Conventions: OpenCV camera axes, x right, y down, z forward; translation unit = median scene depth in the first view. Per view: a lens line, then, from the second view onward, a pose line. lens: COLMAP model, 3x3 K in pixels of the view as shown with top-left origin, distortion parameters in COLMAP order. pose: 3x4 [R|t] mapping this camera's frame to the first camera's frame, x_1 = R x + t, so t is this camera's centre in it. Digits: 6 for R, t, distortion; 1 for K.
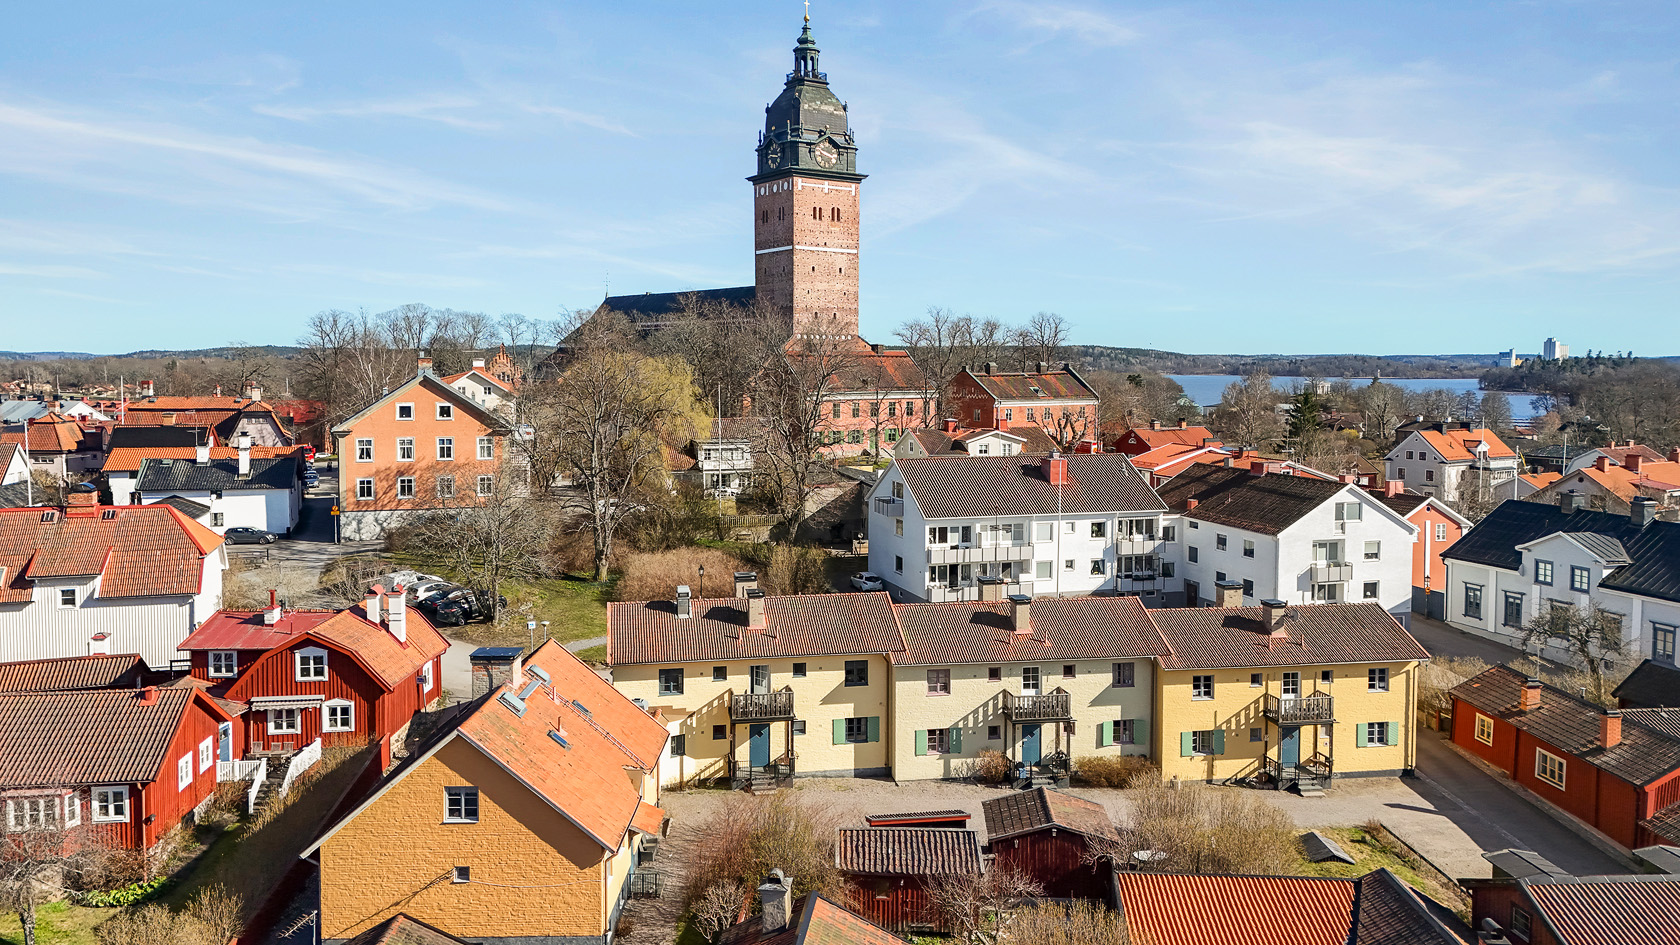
lens RADIAL K [[1245.7, 0, 840.0], [0, 1245.7, 472.5], [0, 0, 1]] dist [0.071652, -0.122899]
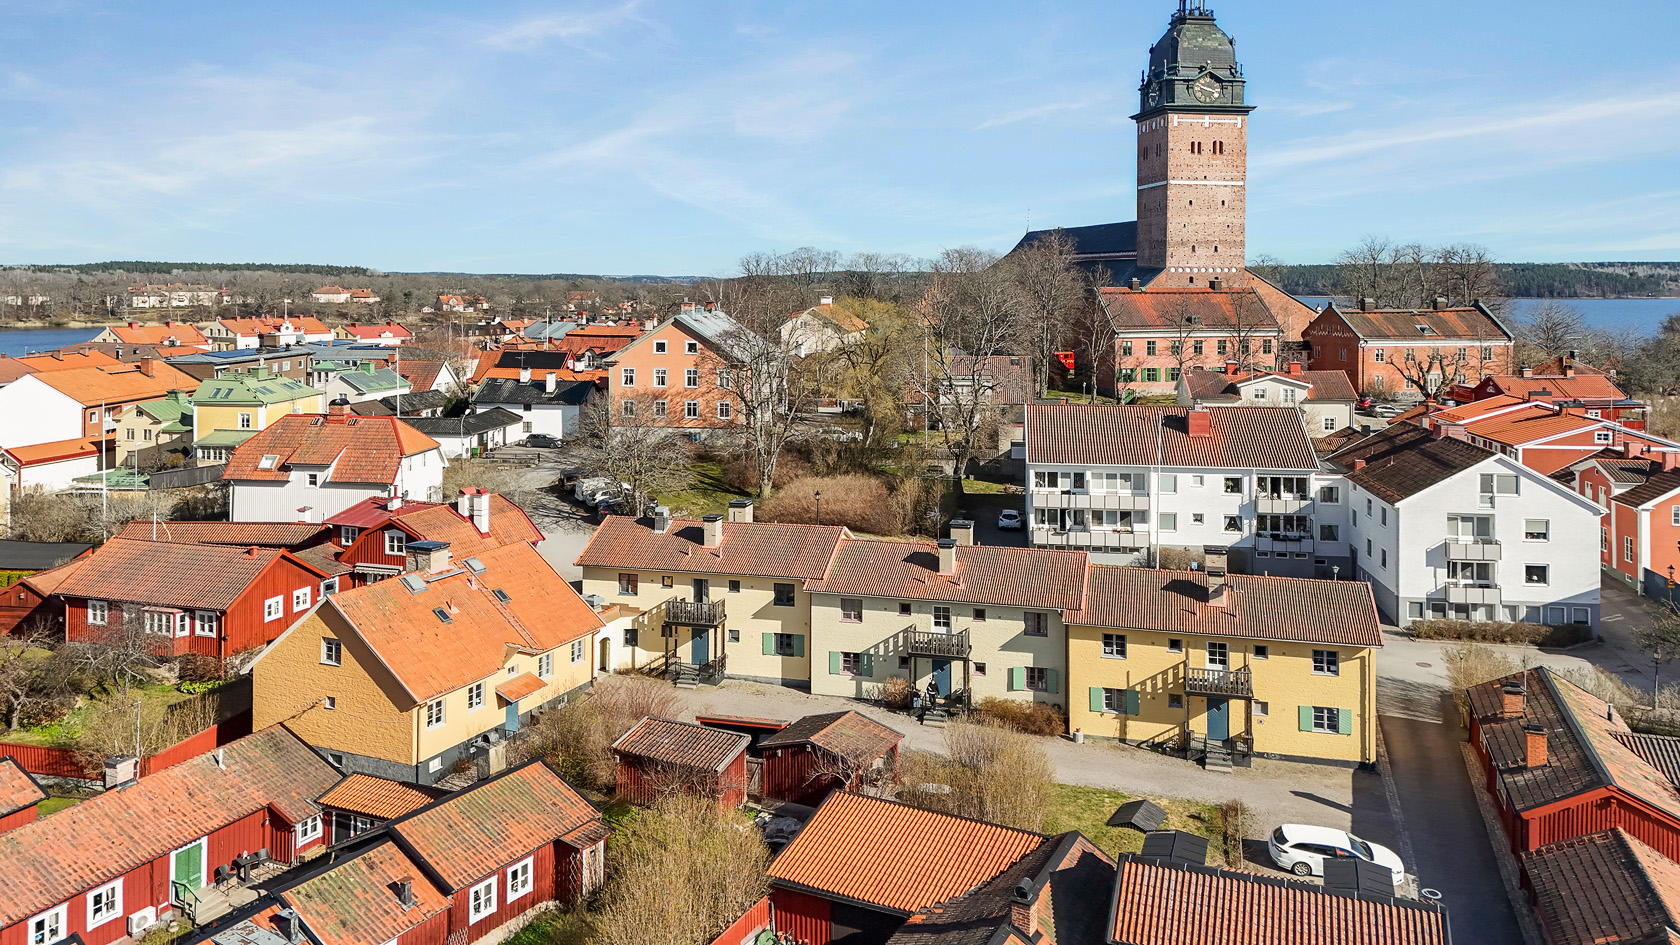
lens RADIAL K [[1195.9, 0, 780.1], [0, 1195.9, 325.5], [0, 0, 1]] dist [0.038371, -0.058604]
pose [[0.911250, 0.016542, -0.411522, 0.286691], [-0.039903, 0.998038, -0.048242, -0.021091], [0.409917, 0.060381, 0.910122, -0.015483]]
